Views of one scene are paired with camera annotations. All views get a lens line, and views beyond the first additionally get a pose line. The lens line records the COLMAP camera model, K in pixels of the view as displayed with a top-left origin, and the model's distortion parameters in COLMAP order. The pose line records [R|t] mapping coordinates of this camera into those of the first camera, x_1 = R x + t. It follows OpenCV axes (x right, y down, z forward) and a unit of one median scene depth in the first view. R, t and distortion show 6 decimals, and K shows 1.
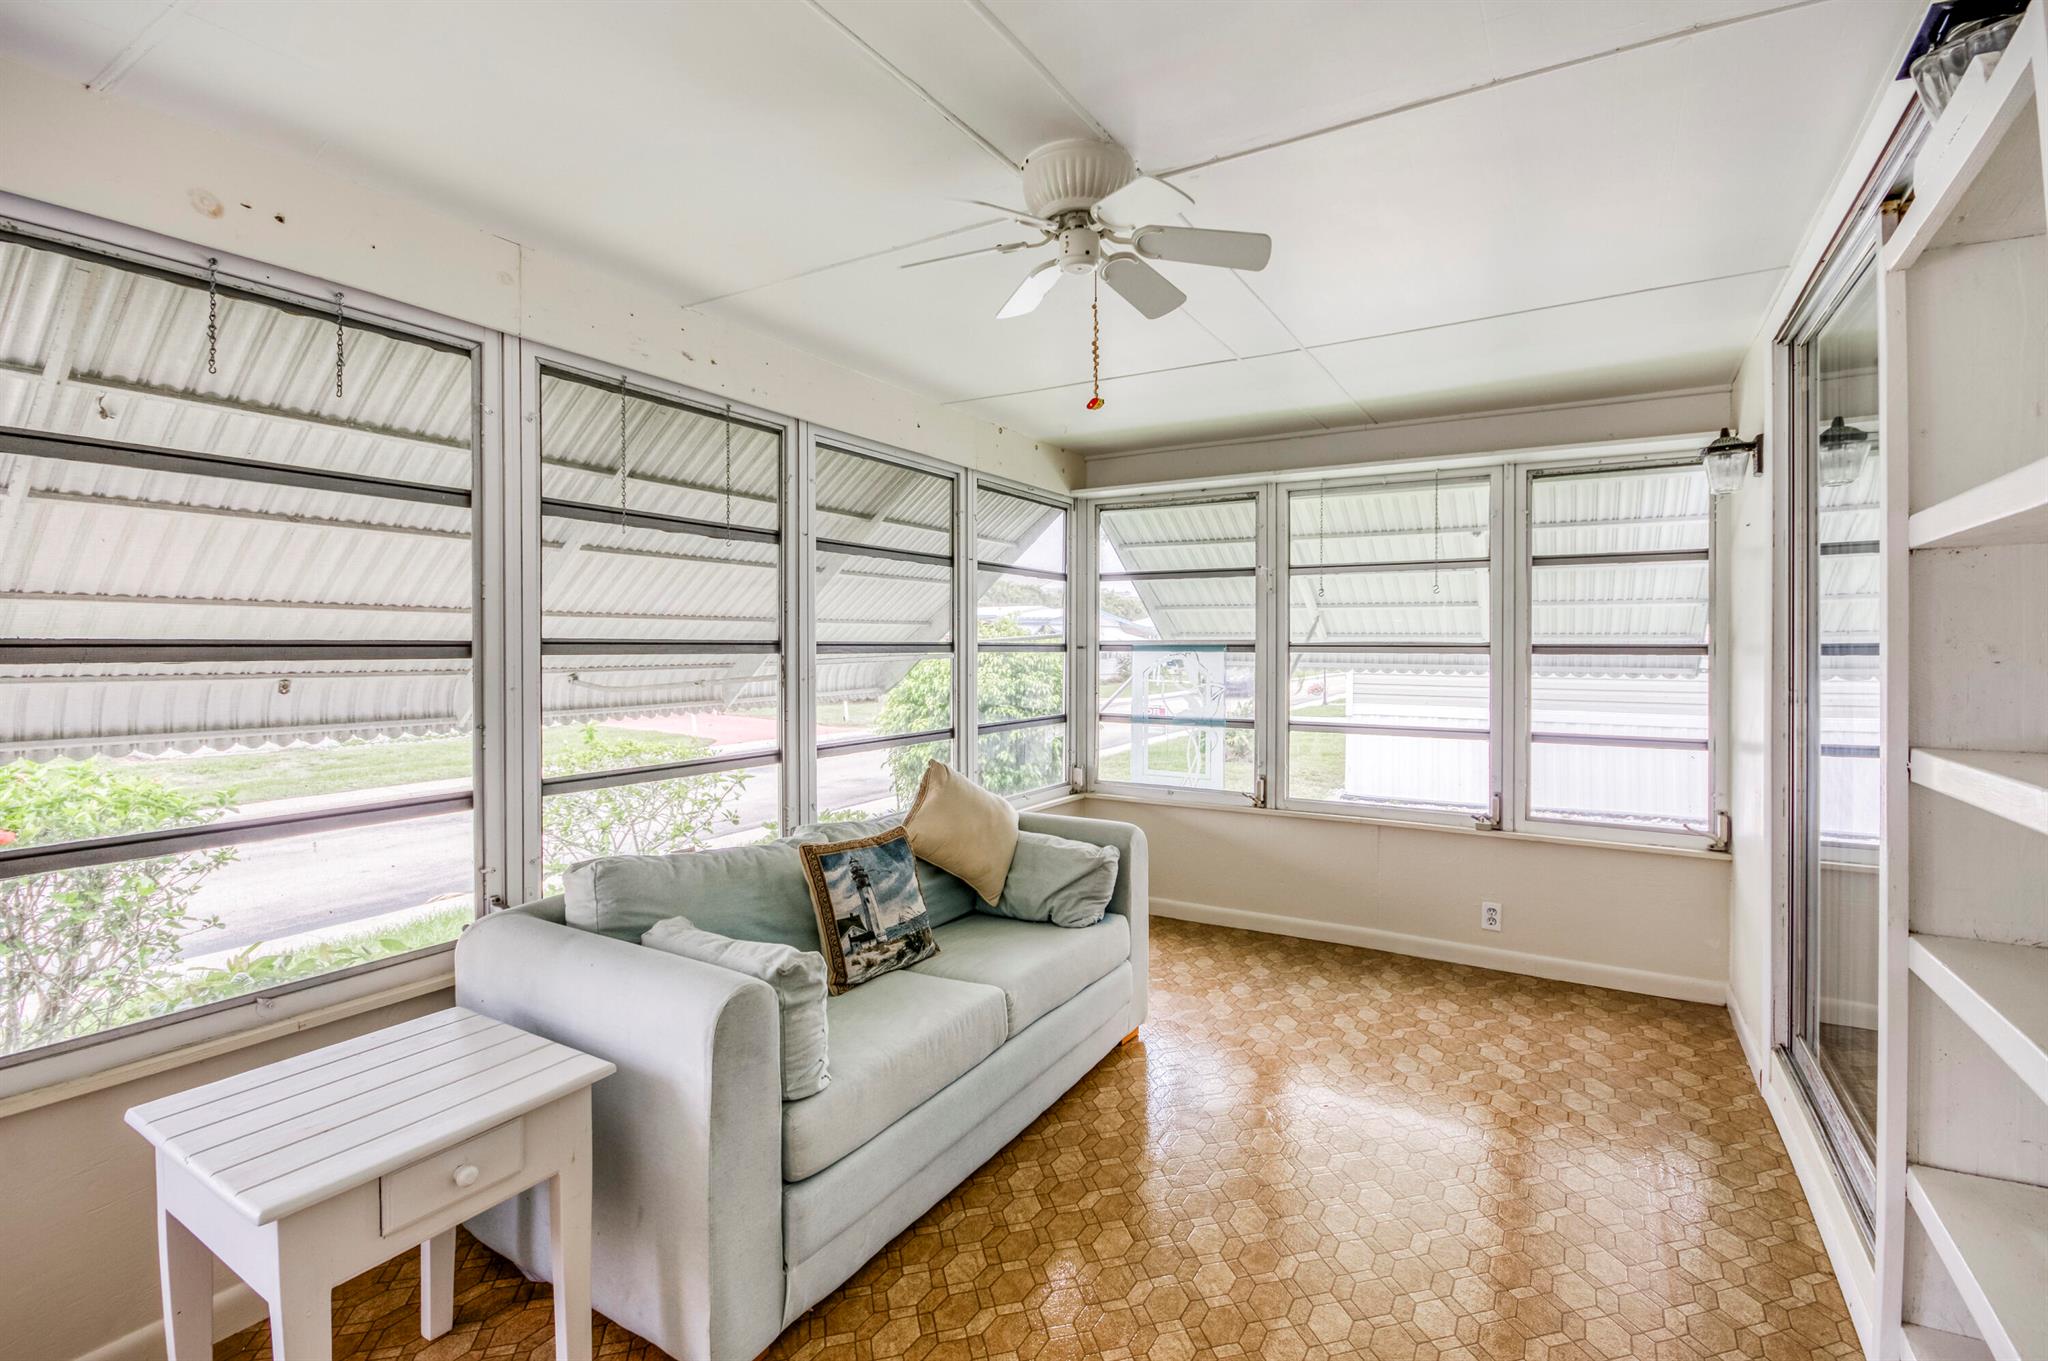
lens RADIAL K [[922.6, 0, 1034.0], [0, 922.6, 652.6], [0, 0, 1]] dist [0.021791, -0.023235]
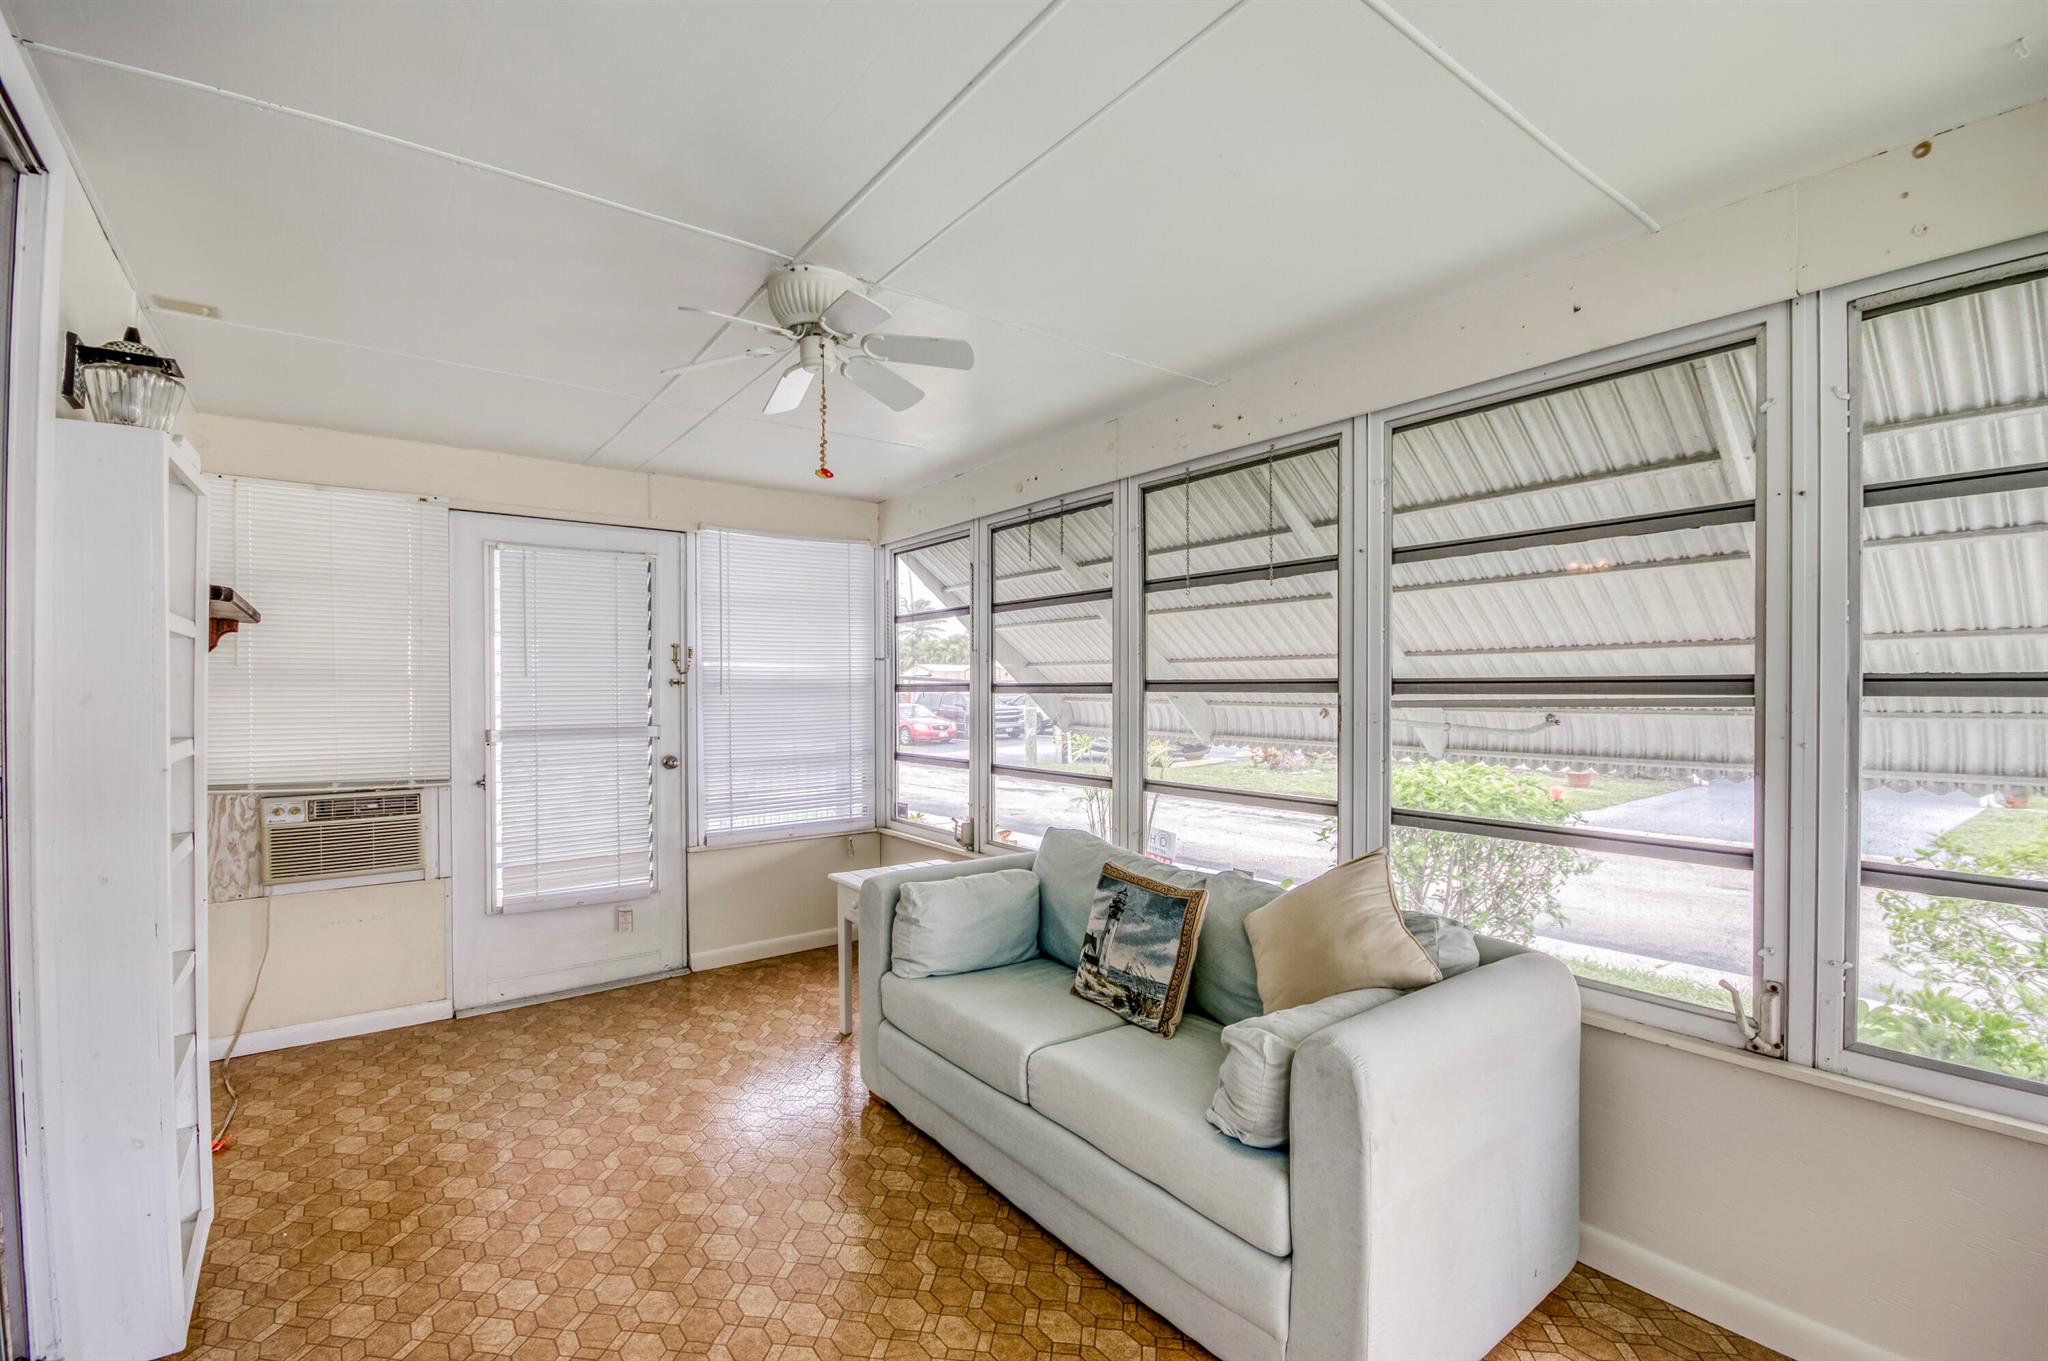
lens RADIAL K [[885.6, 0, 1032.6], [0, 885.6, 697.8], [0, 0, 1]] dist [-0.000547, 0.000136]
pose [[-0.366022, 0.014566, -0.930492, 0.738073], [-0.002342, 0.999860, 0.016573, -0.009000], [0.930603, 0.008246, -0.365937, 1.228075]]
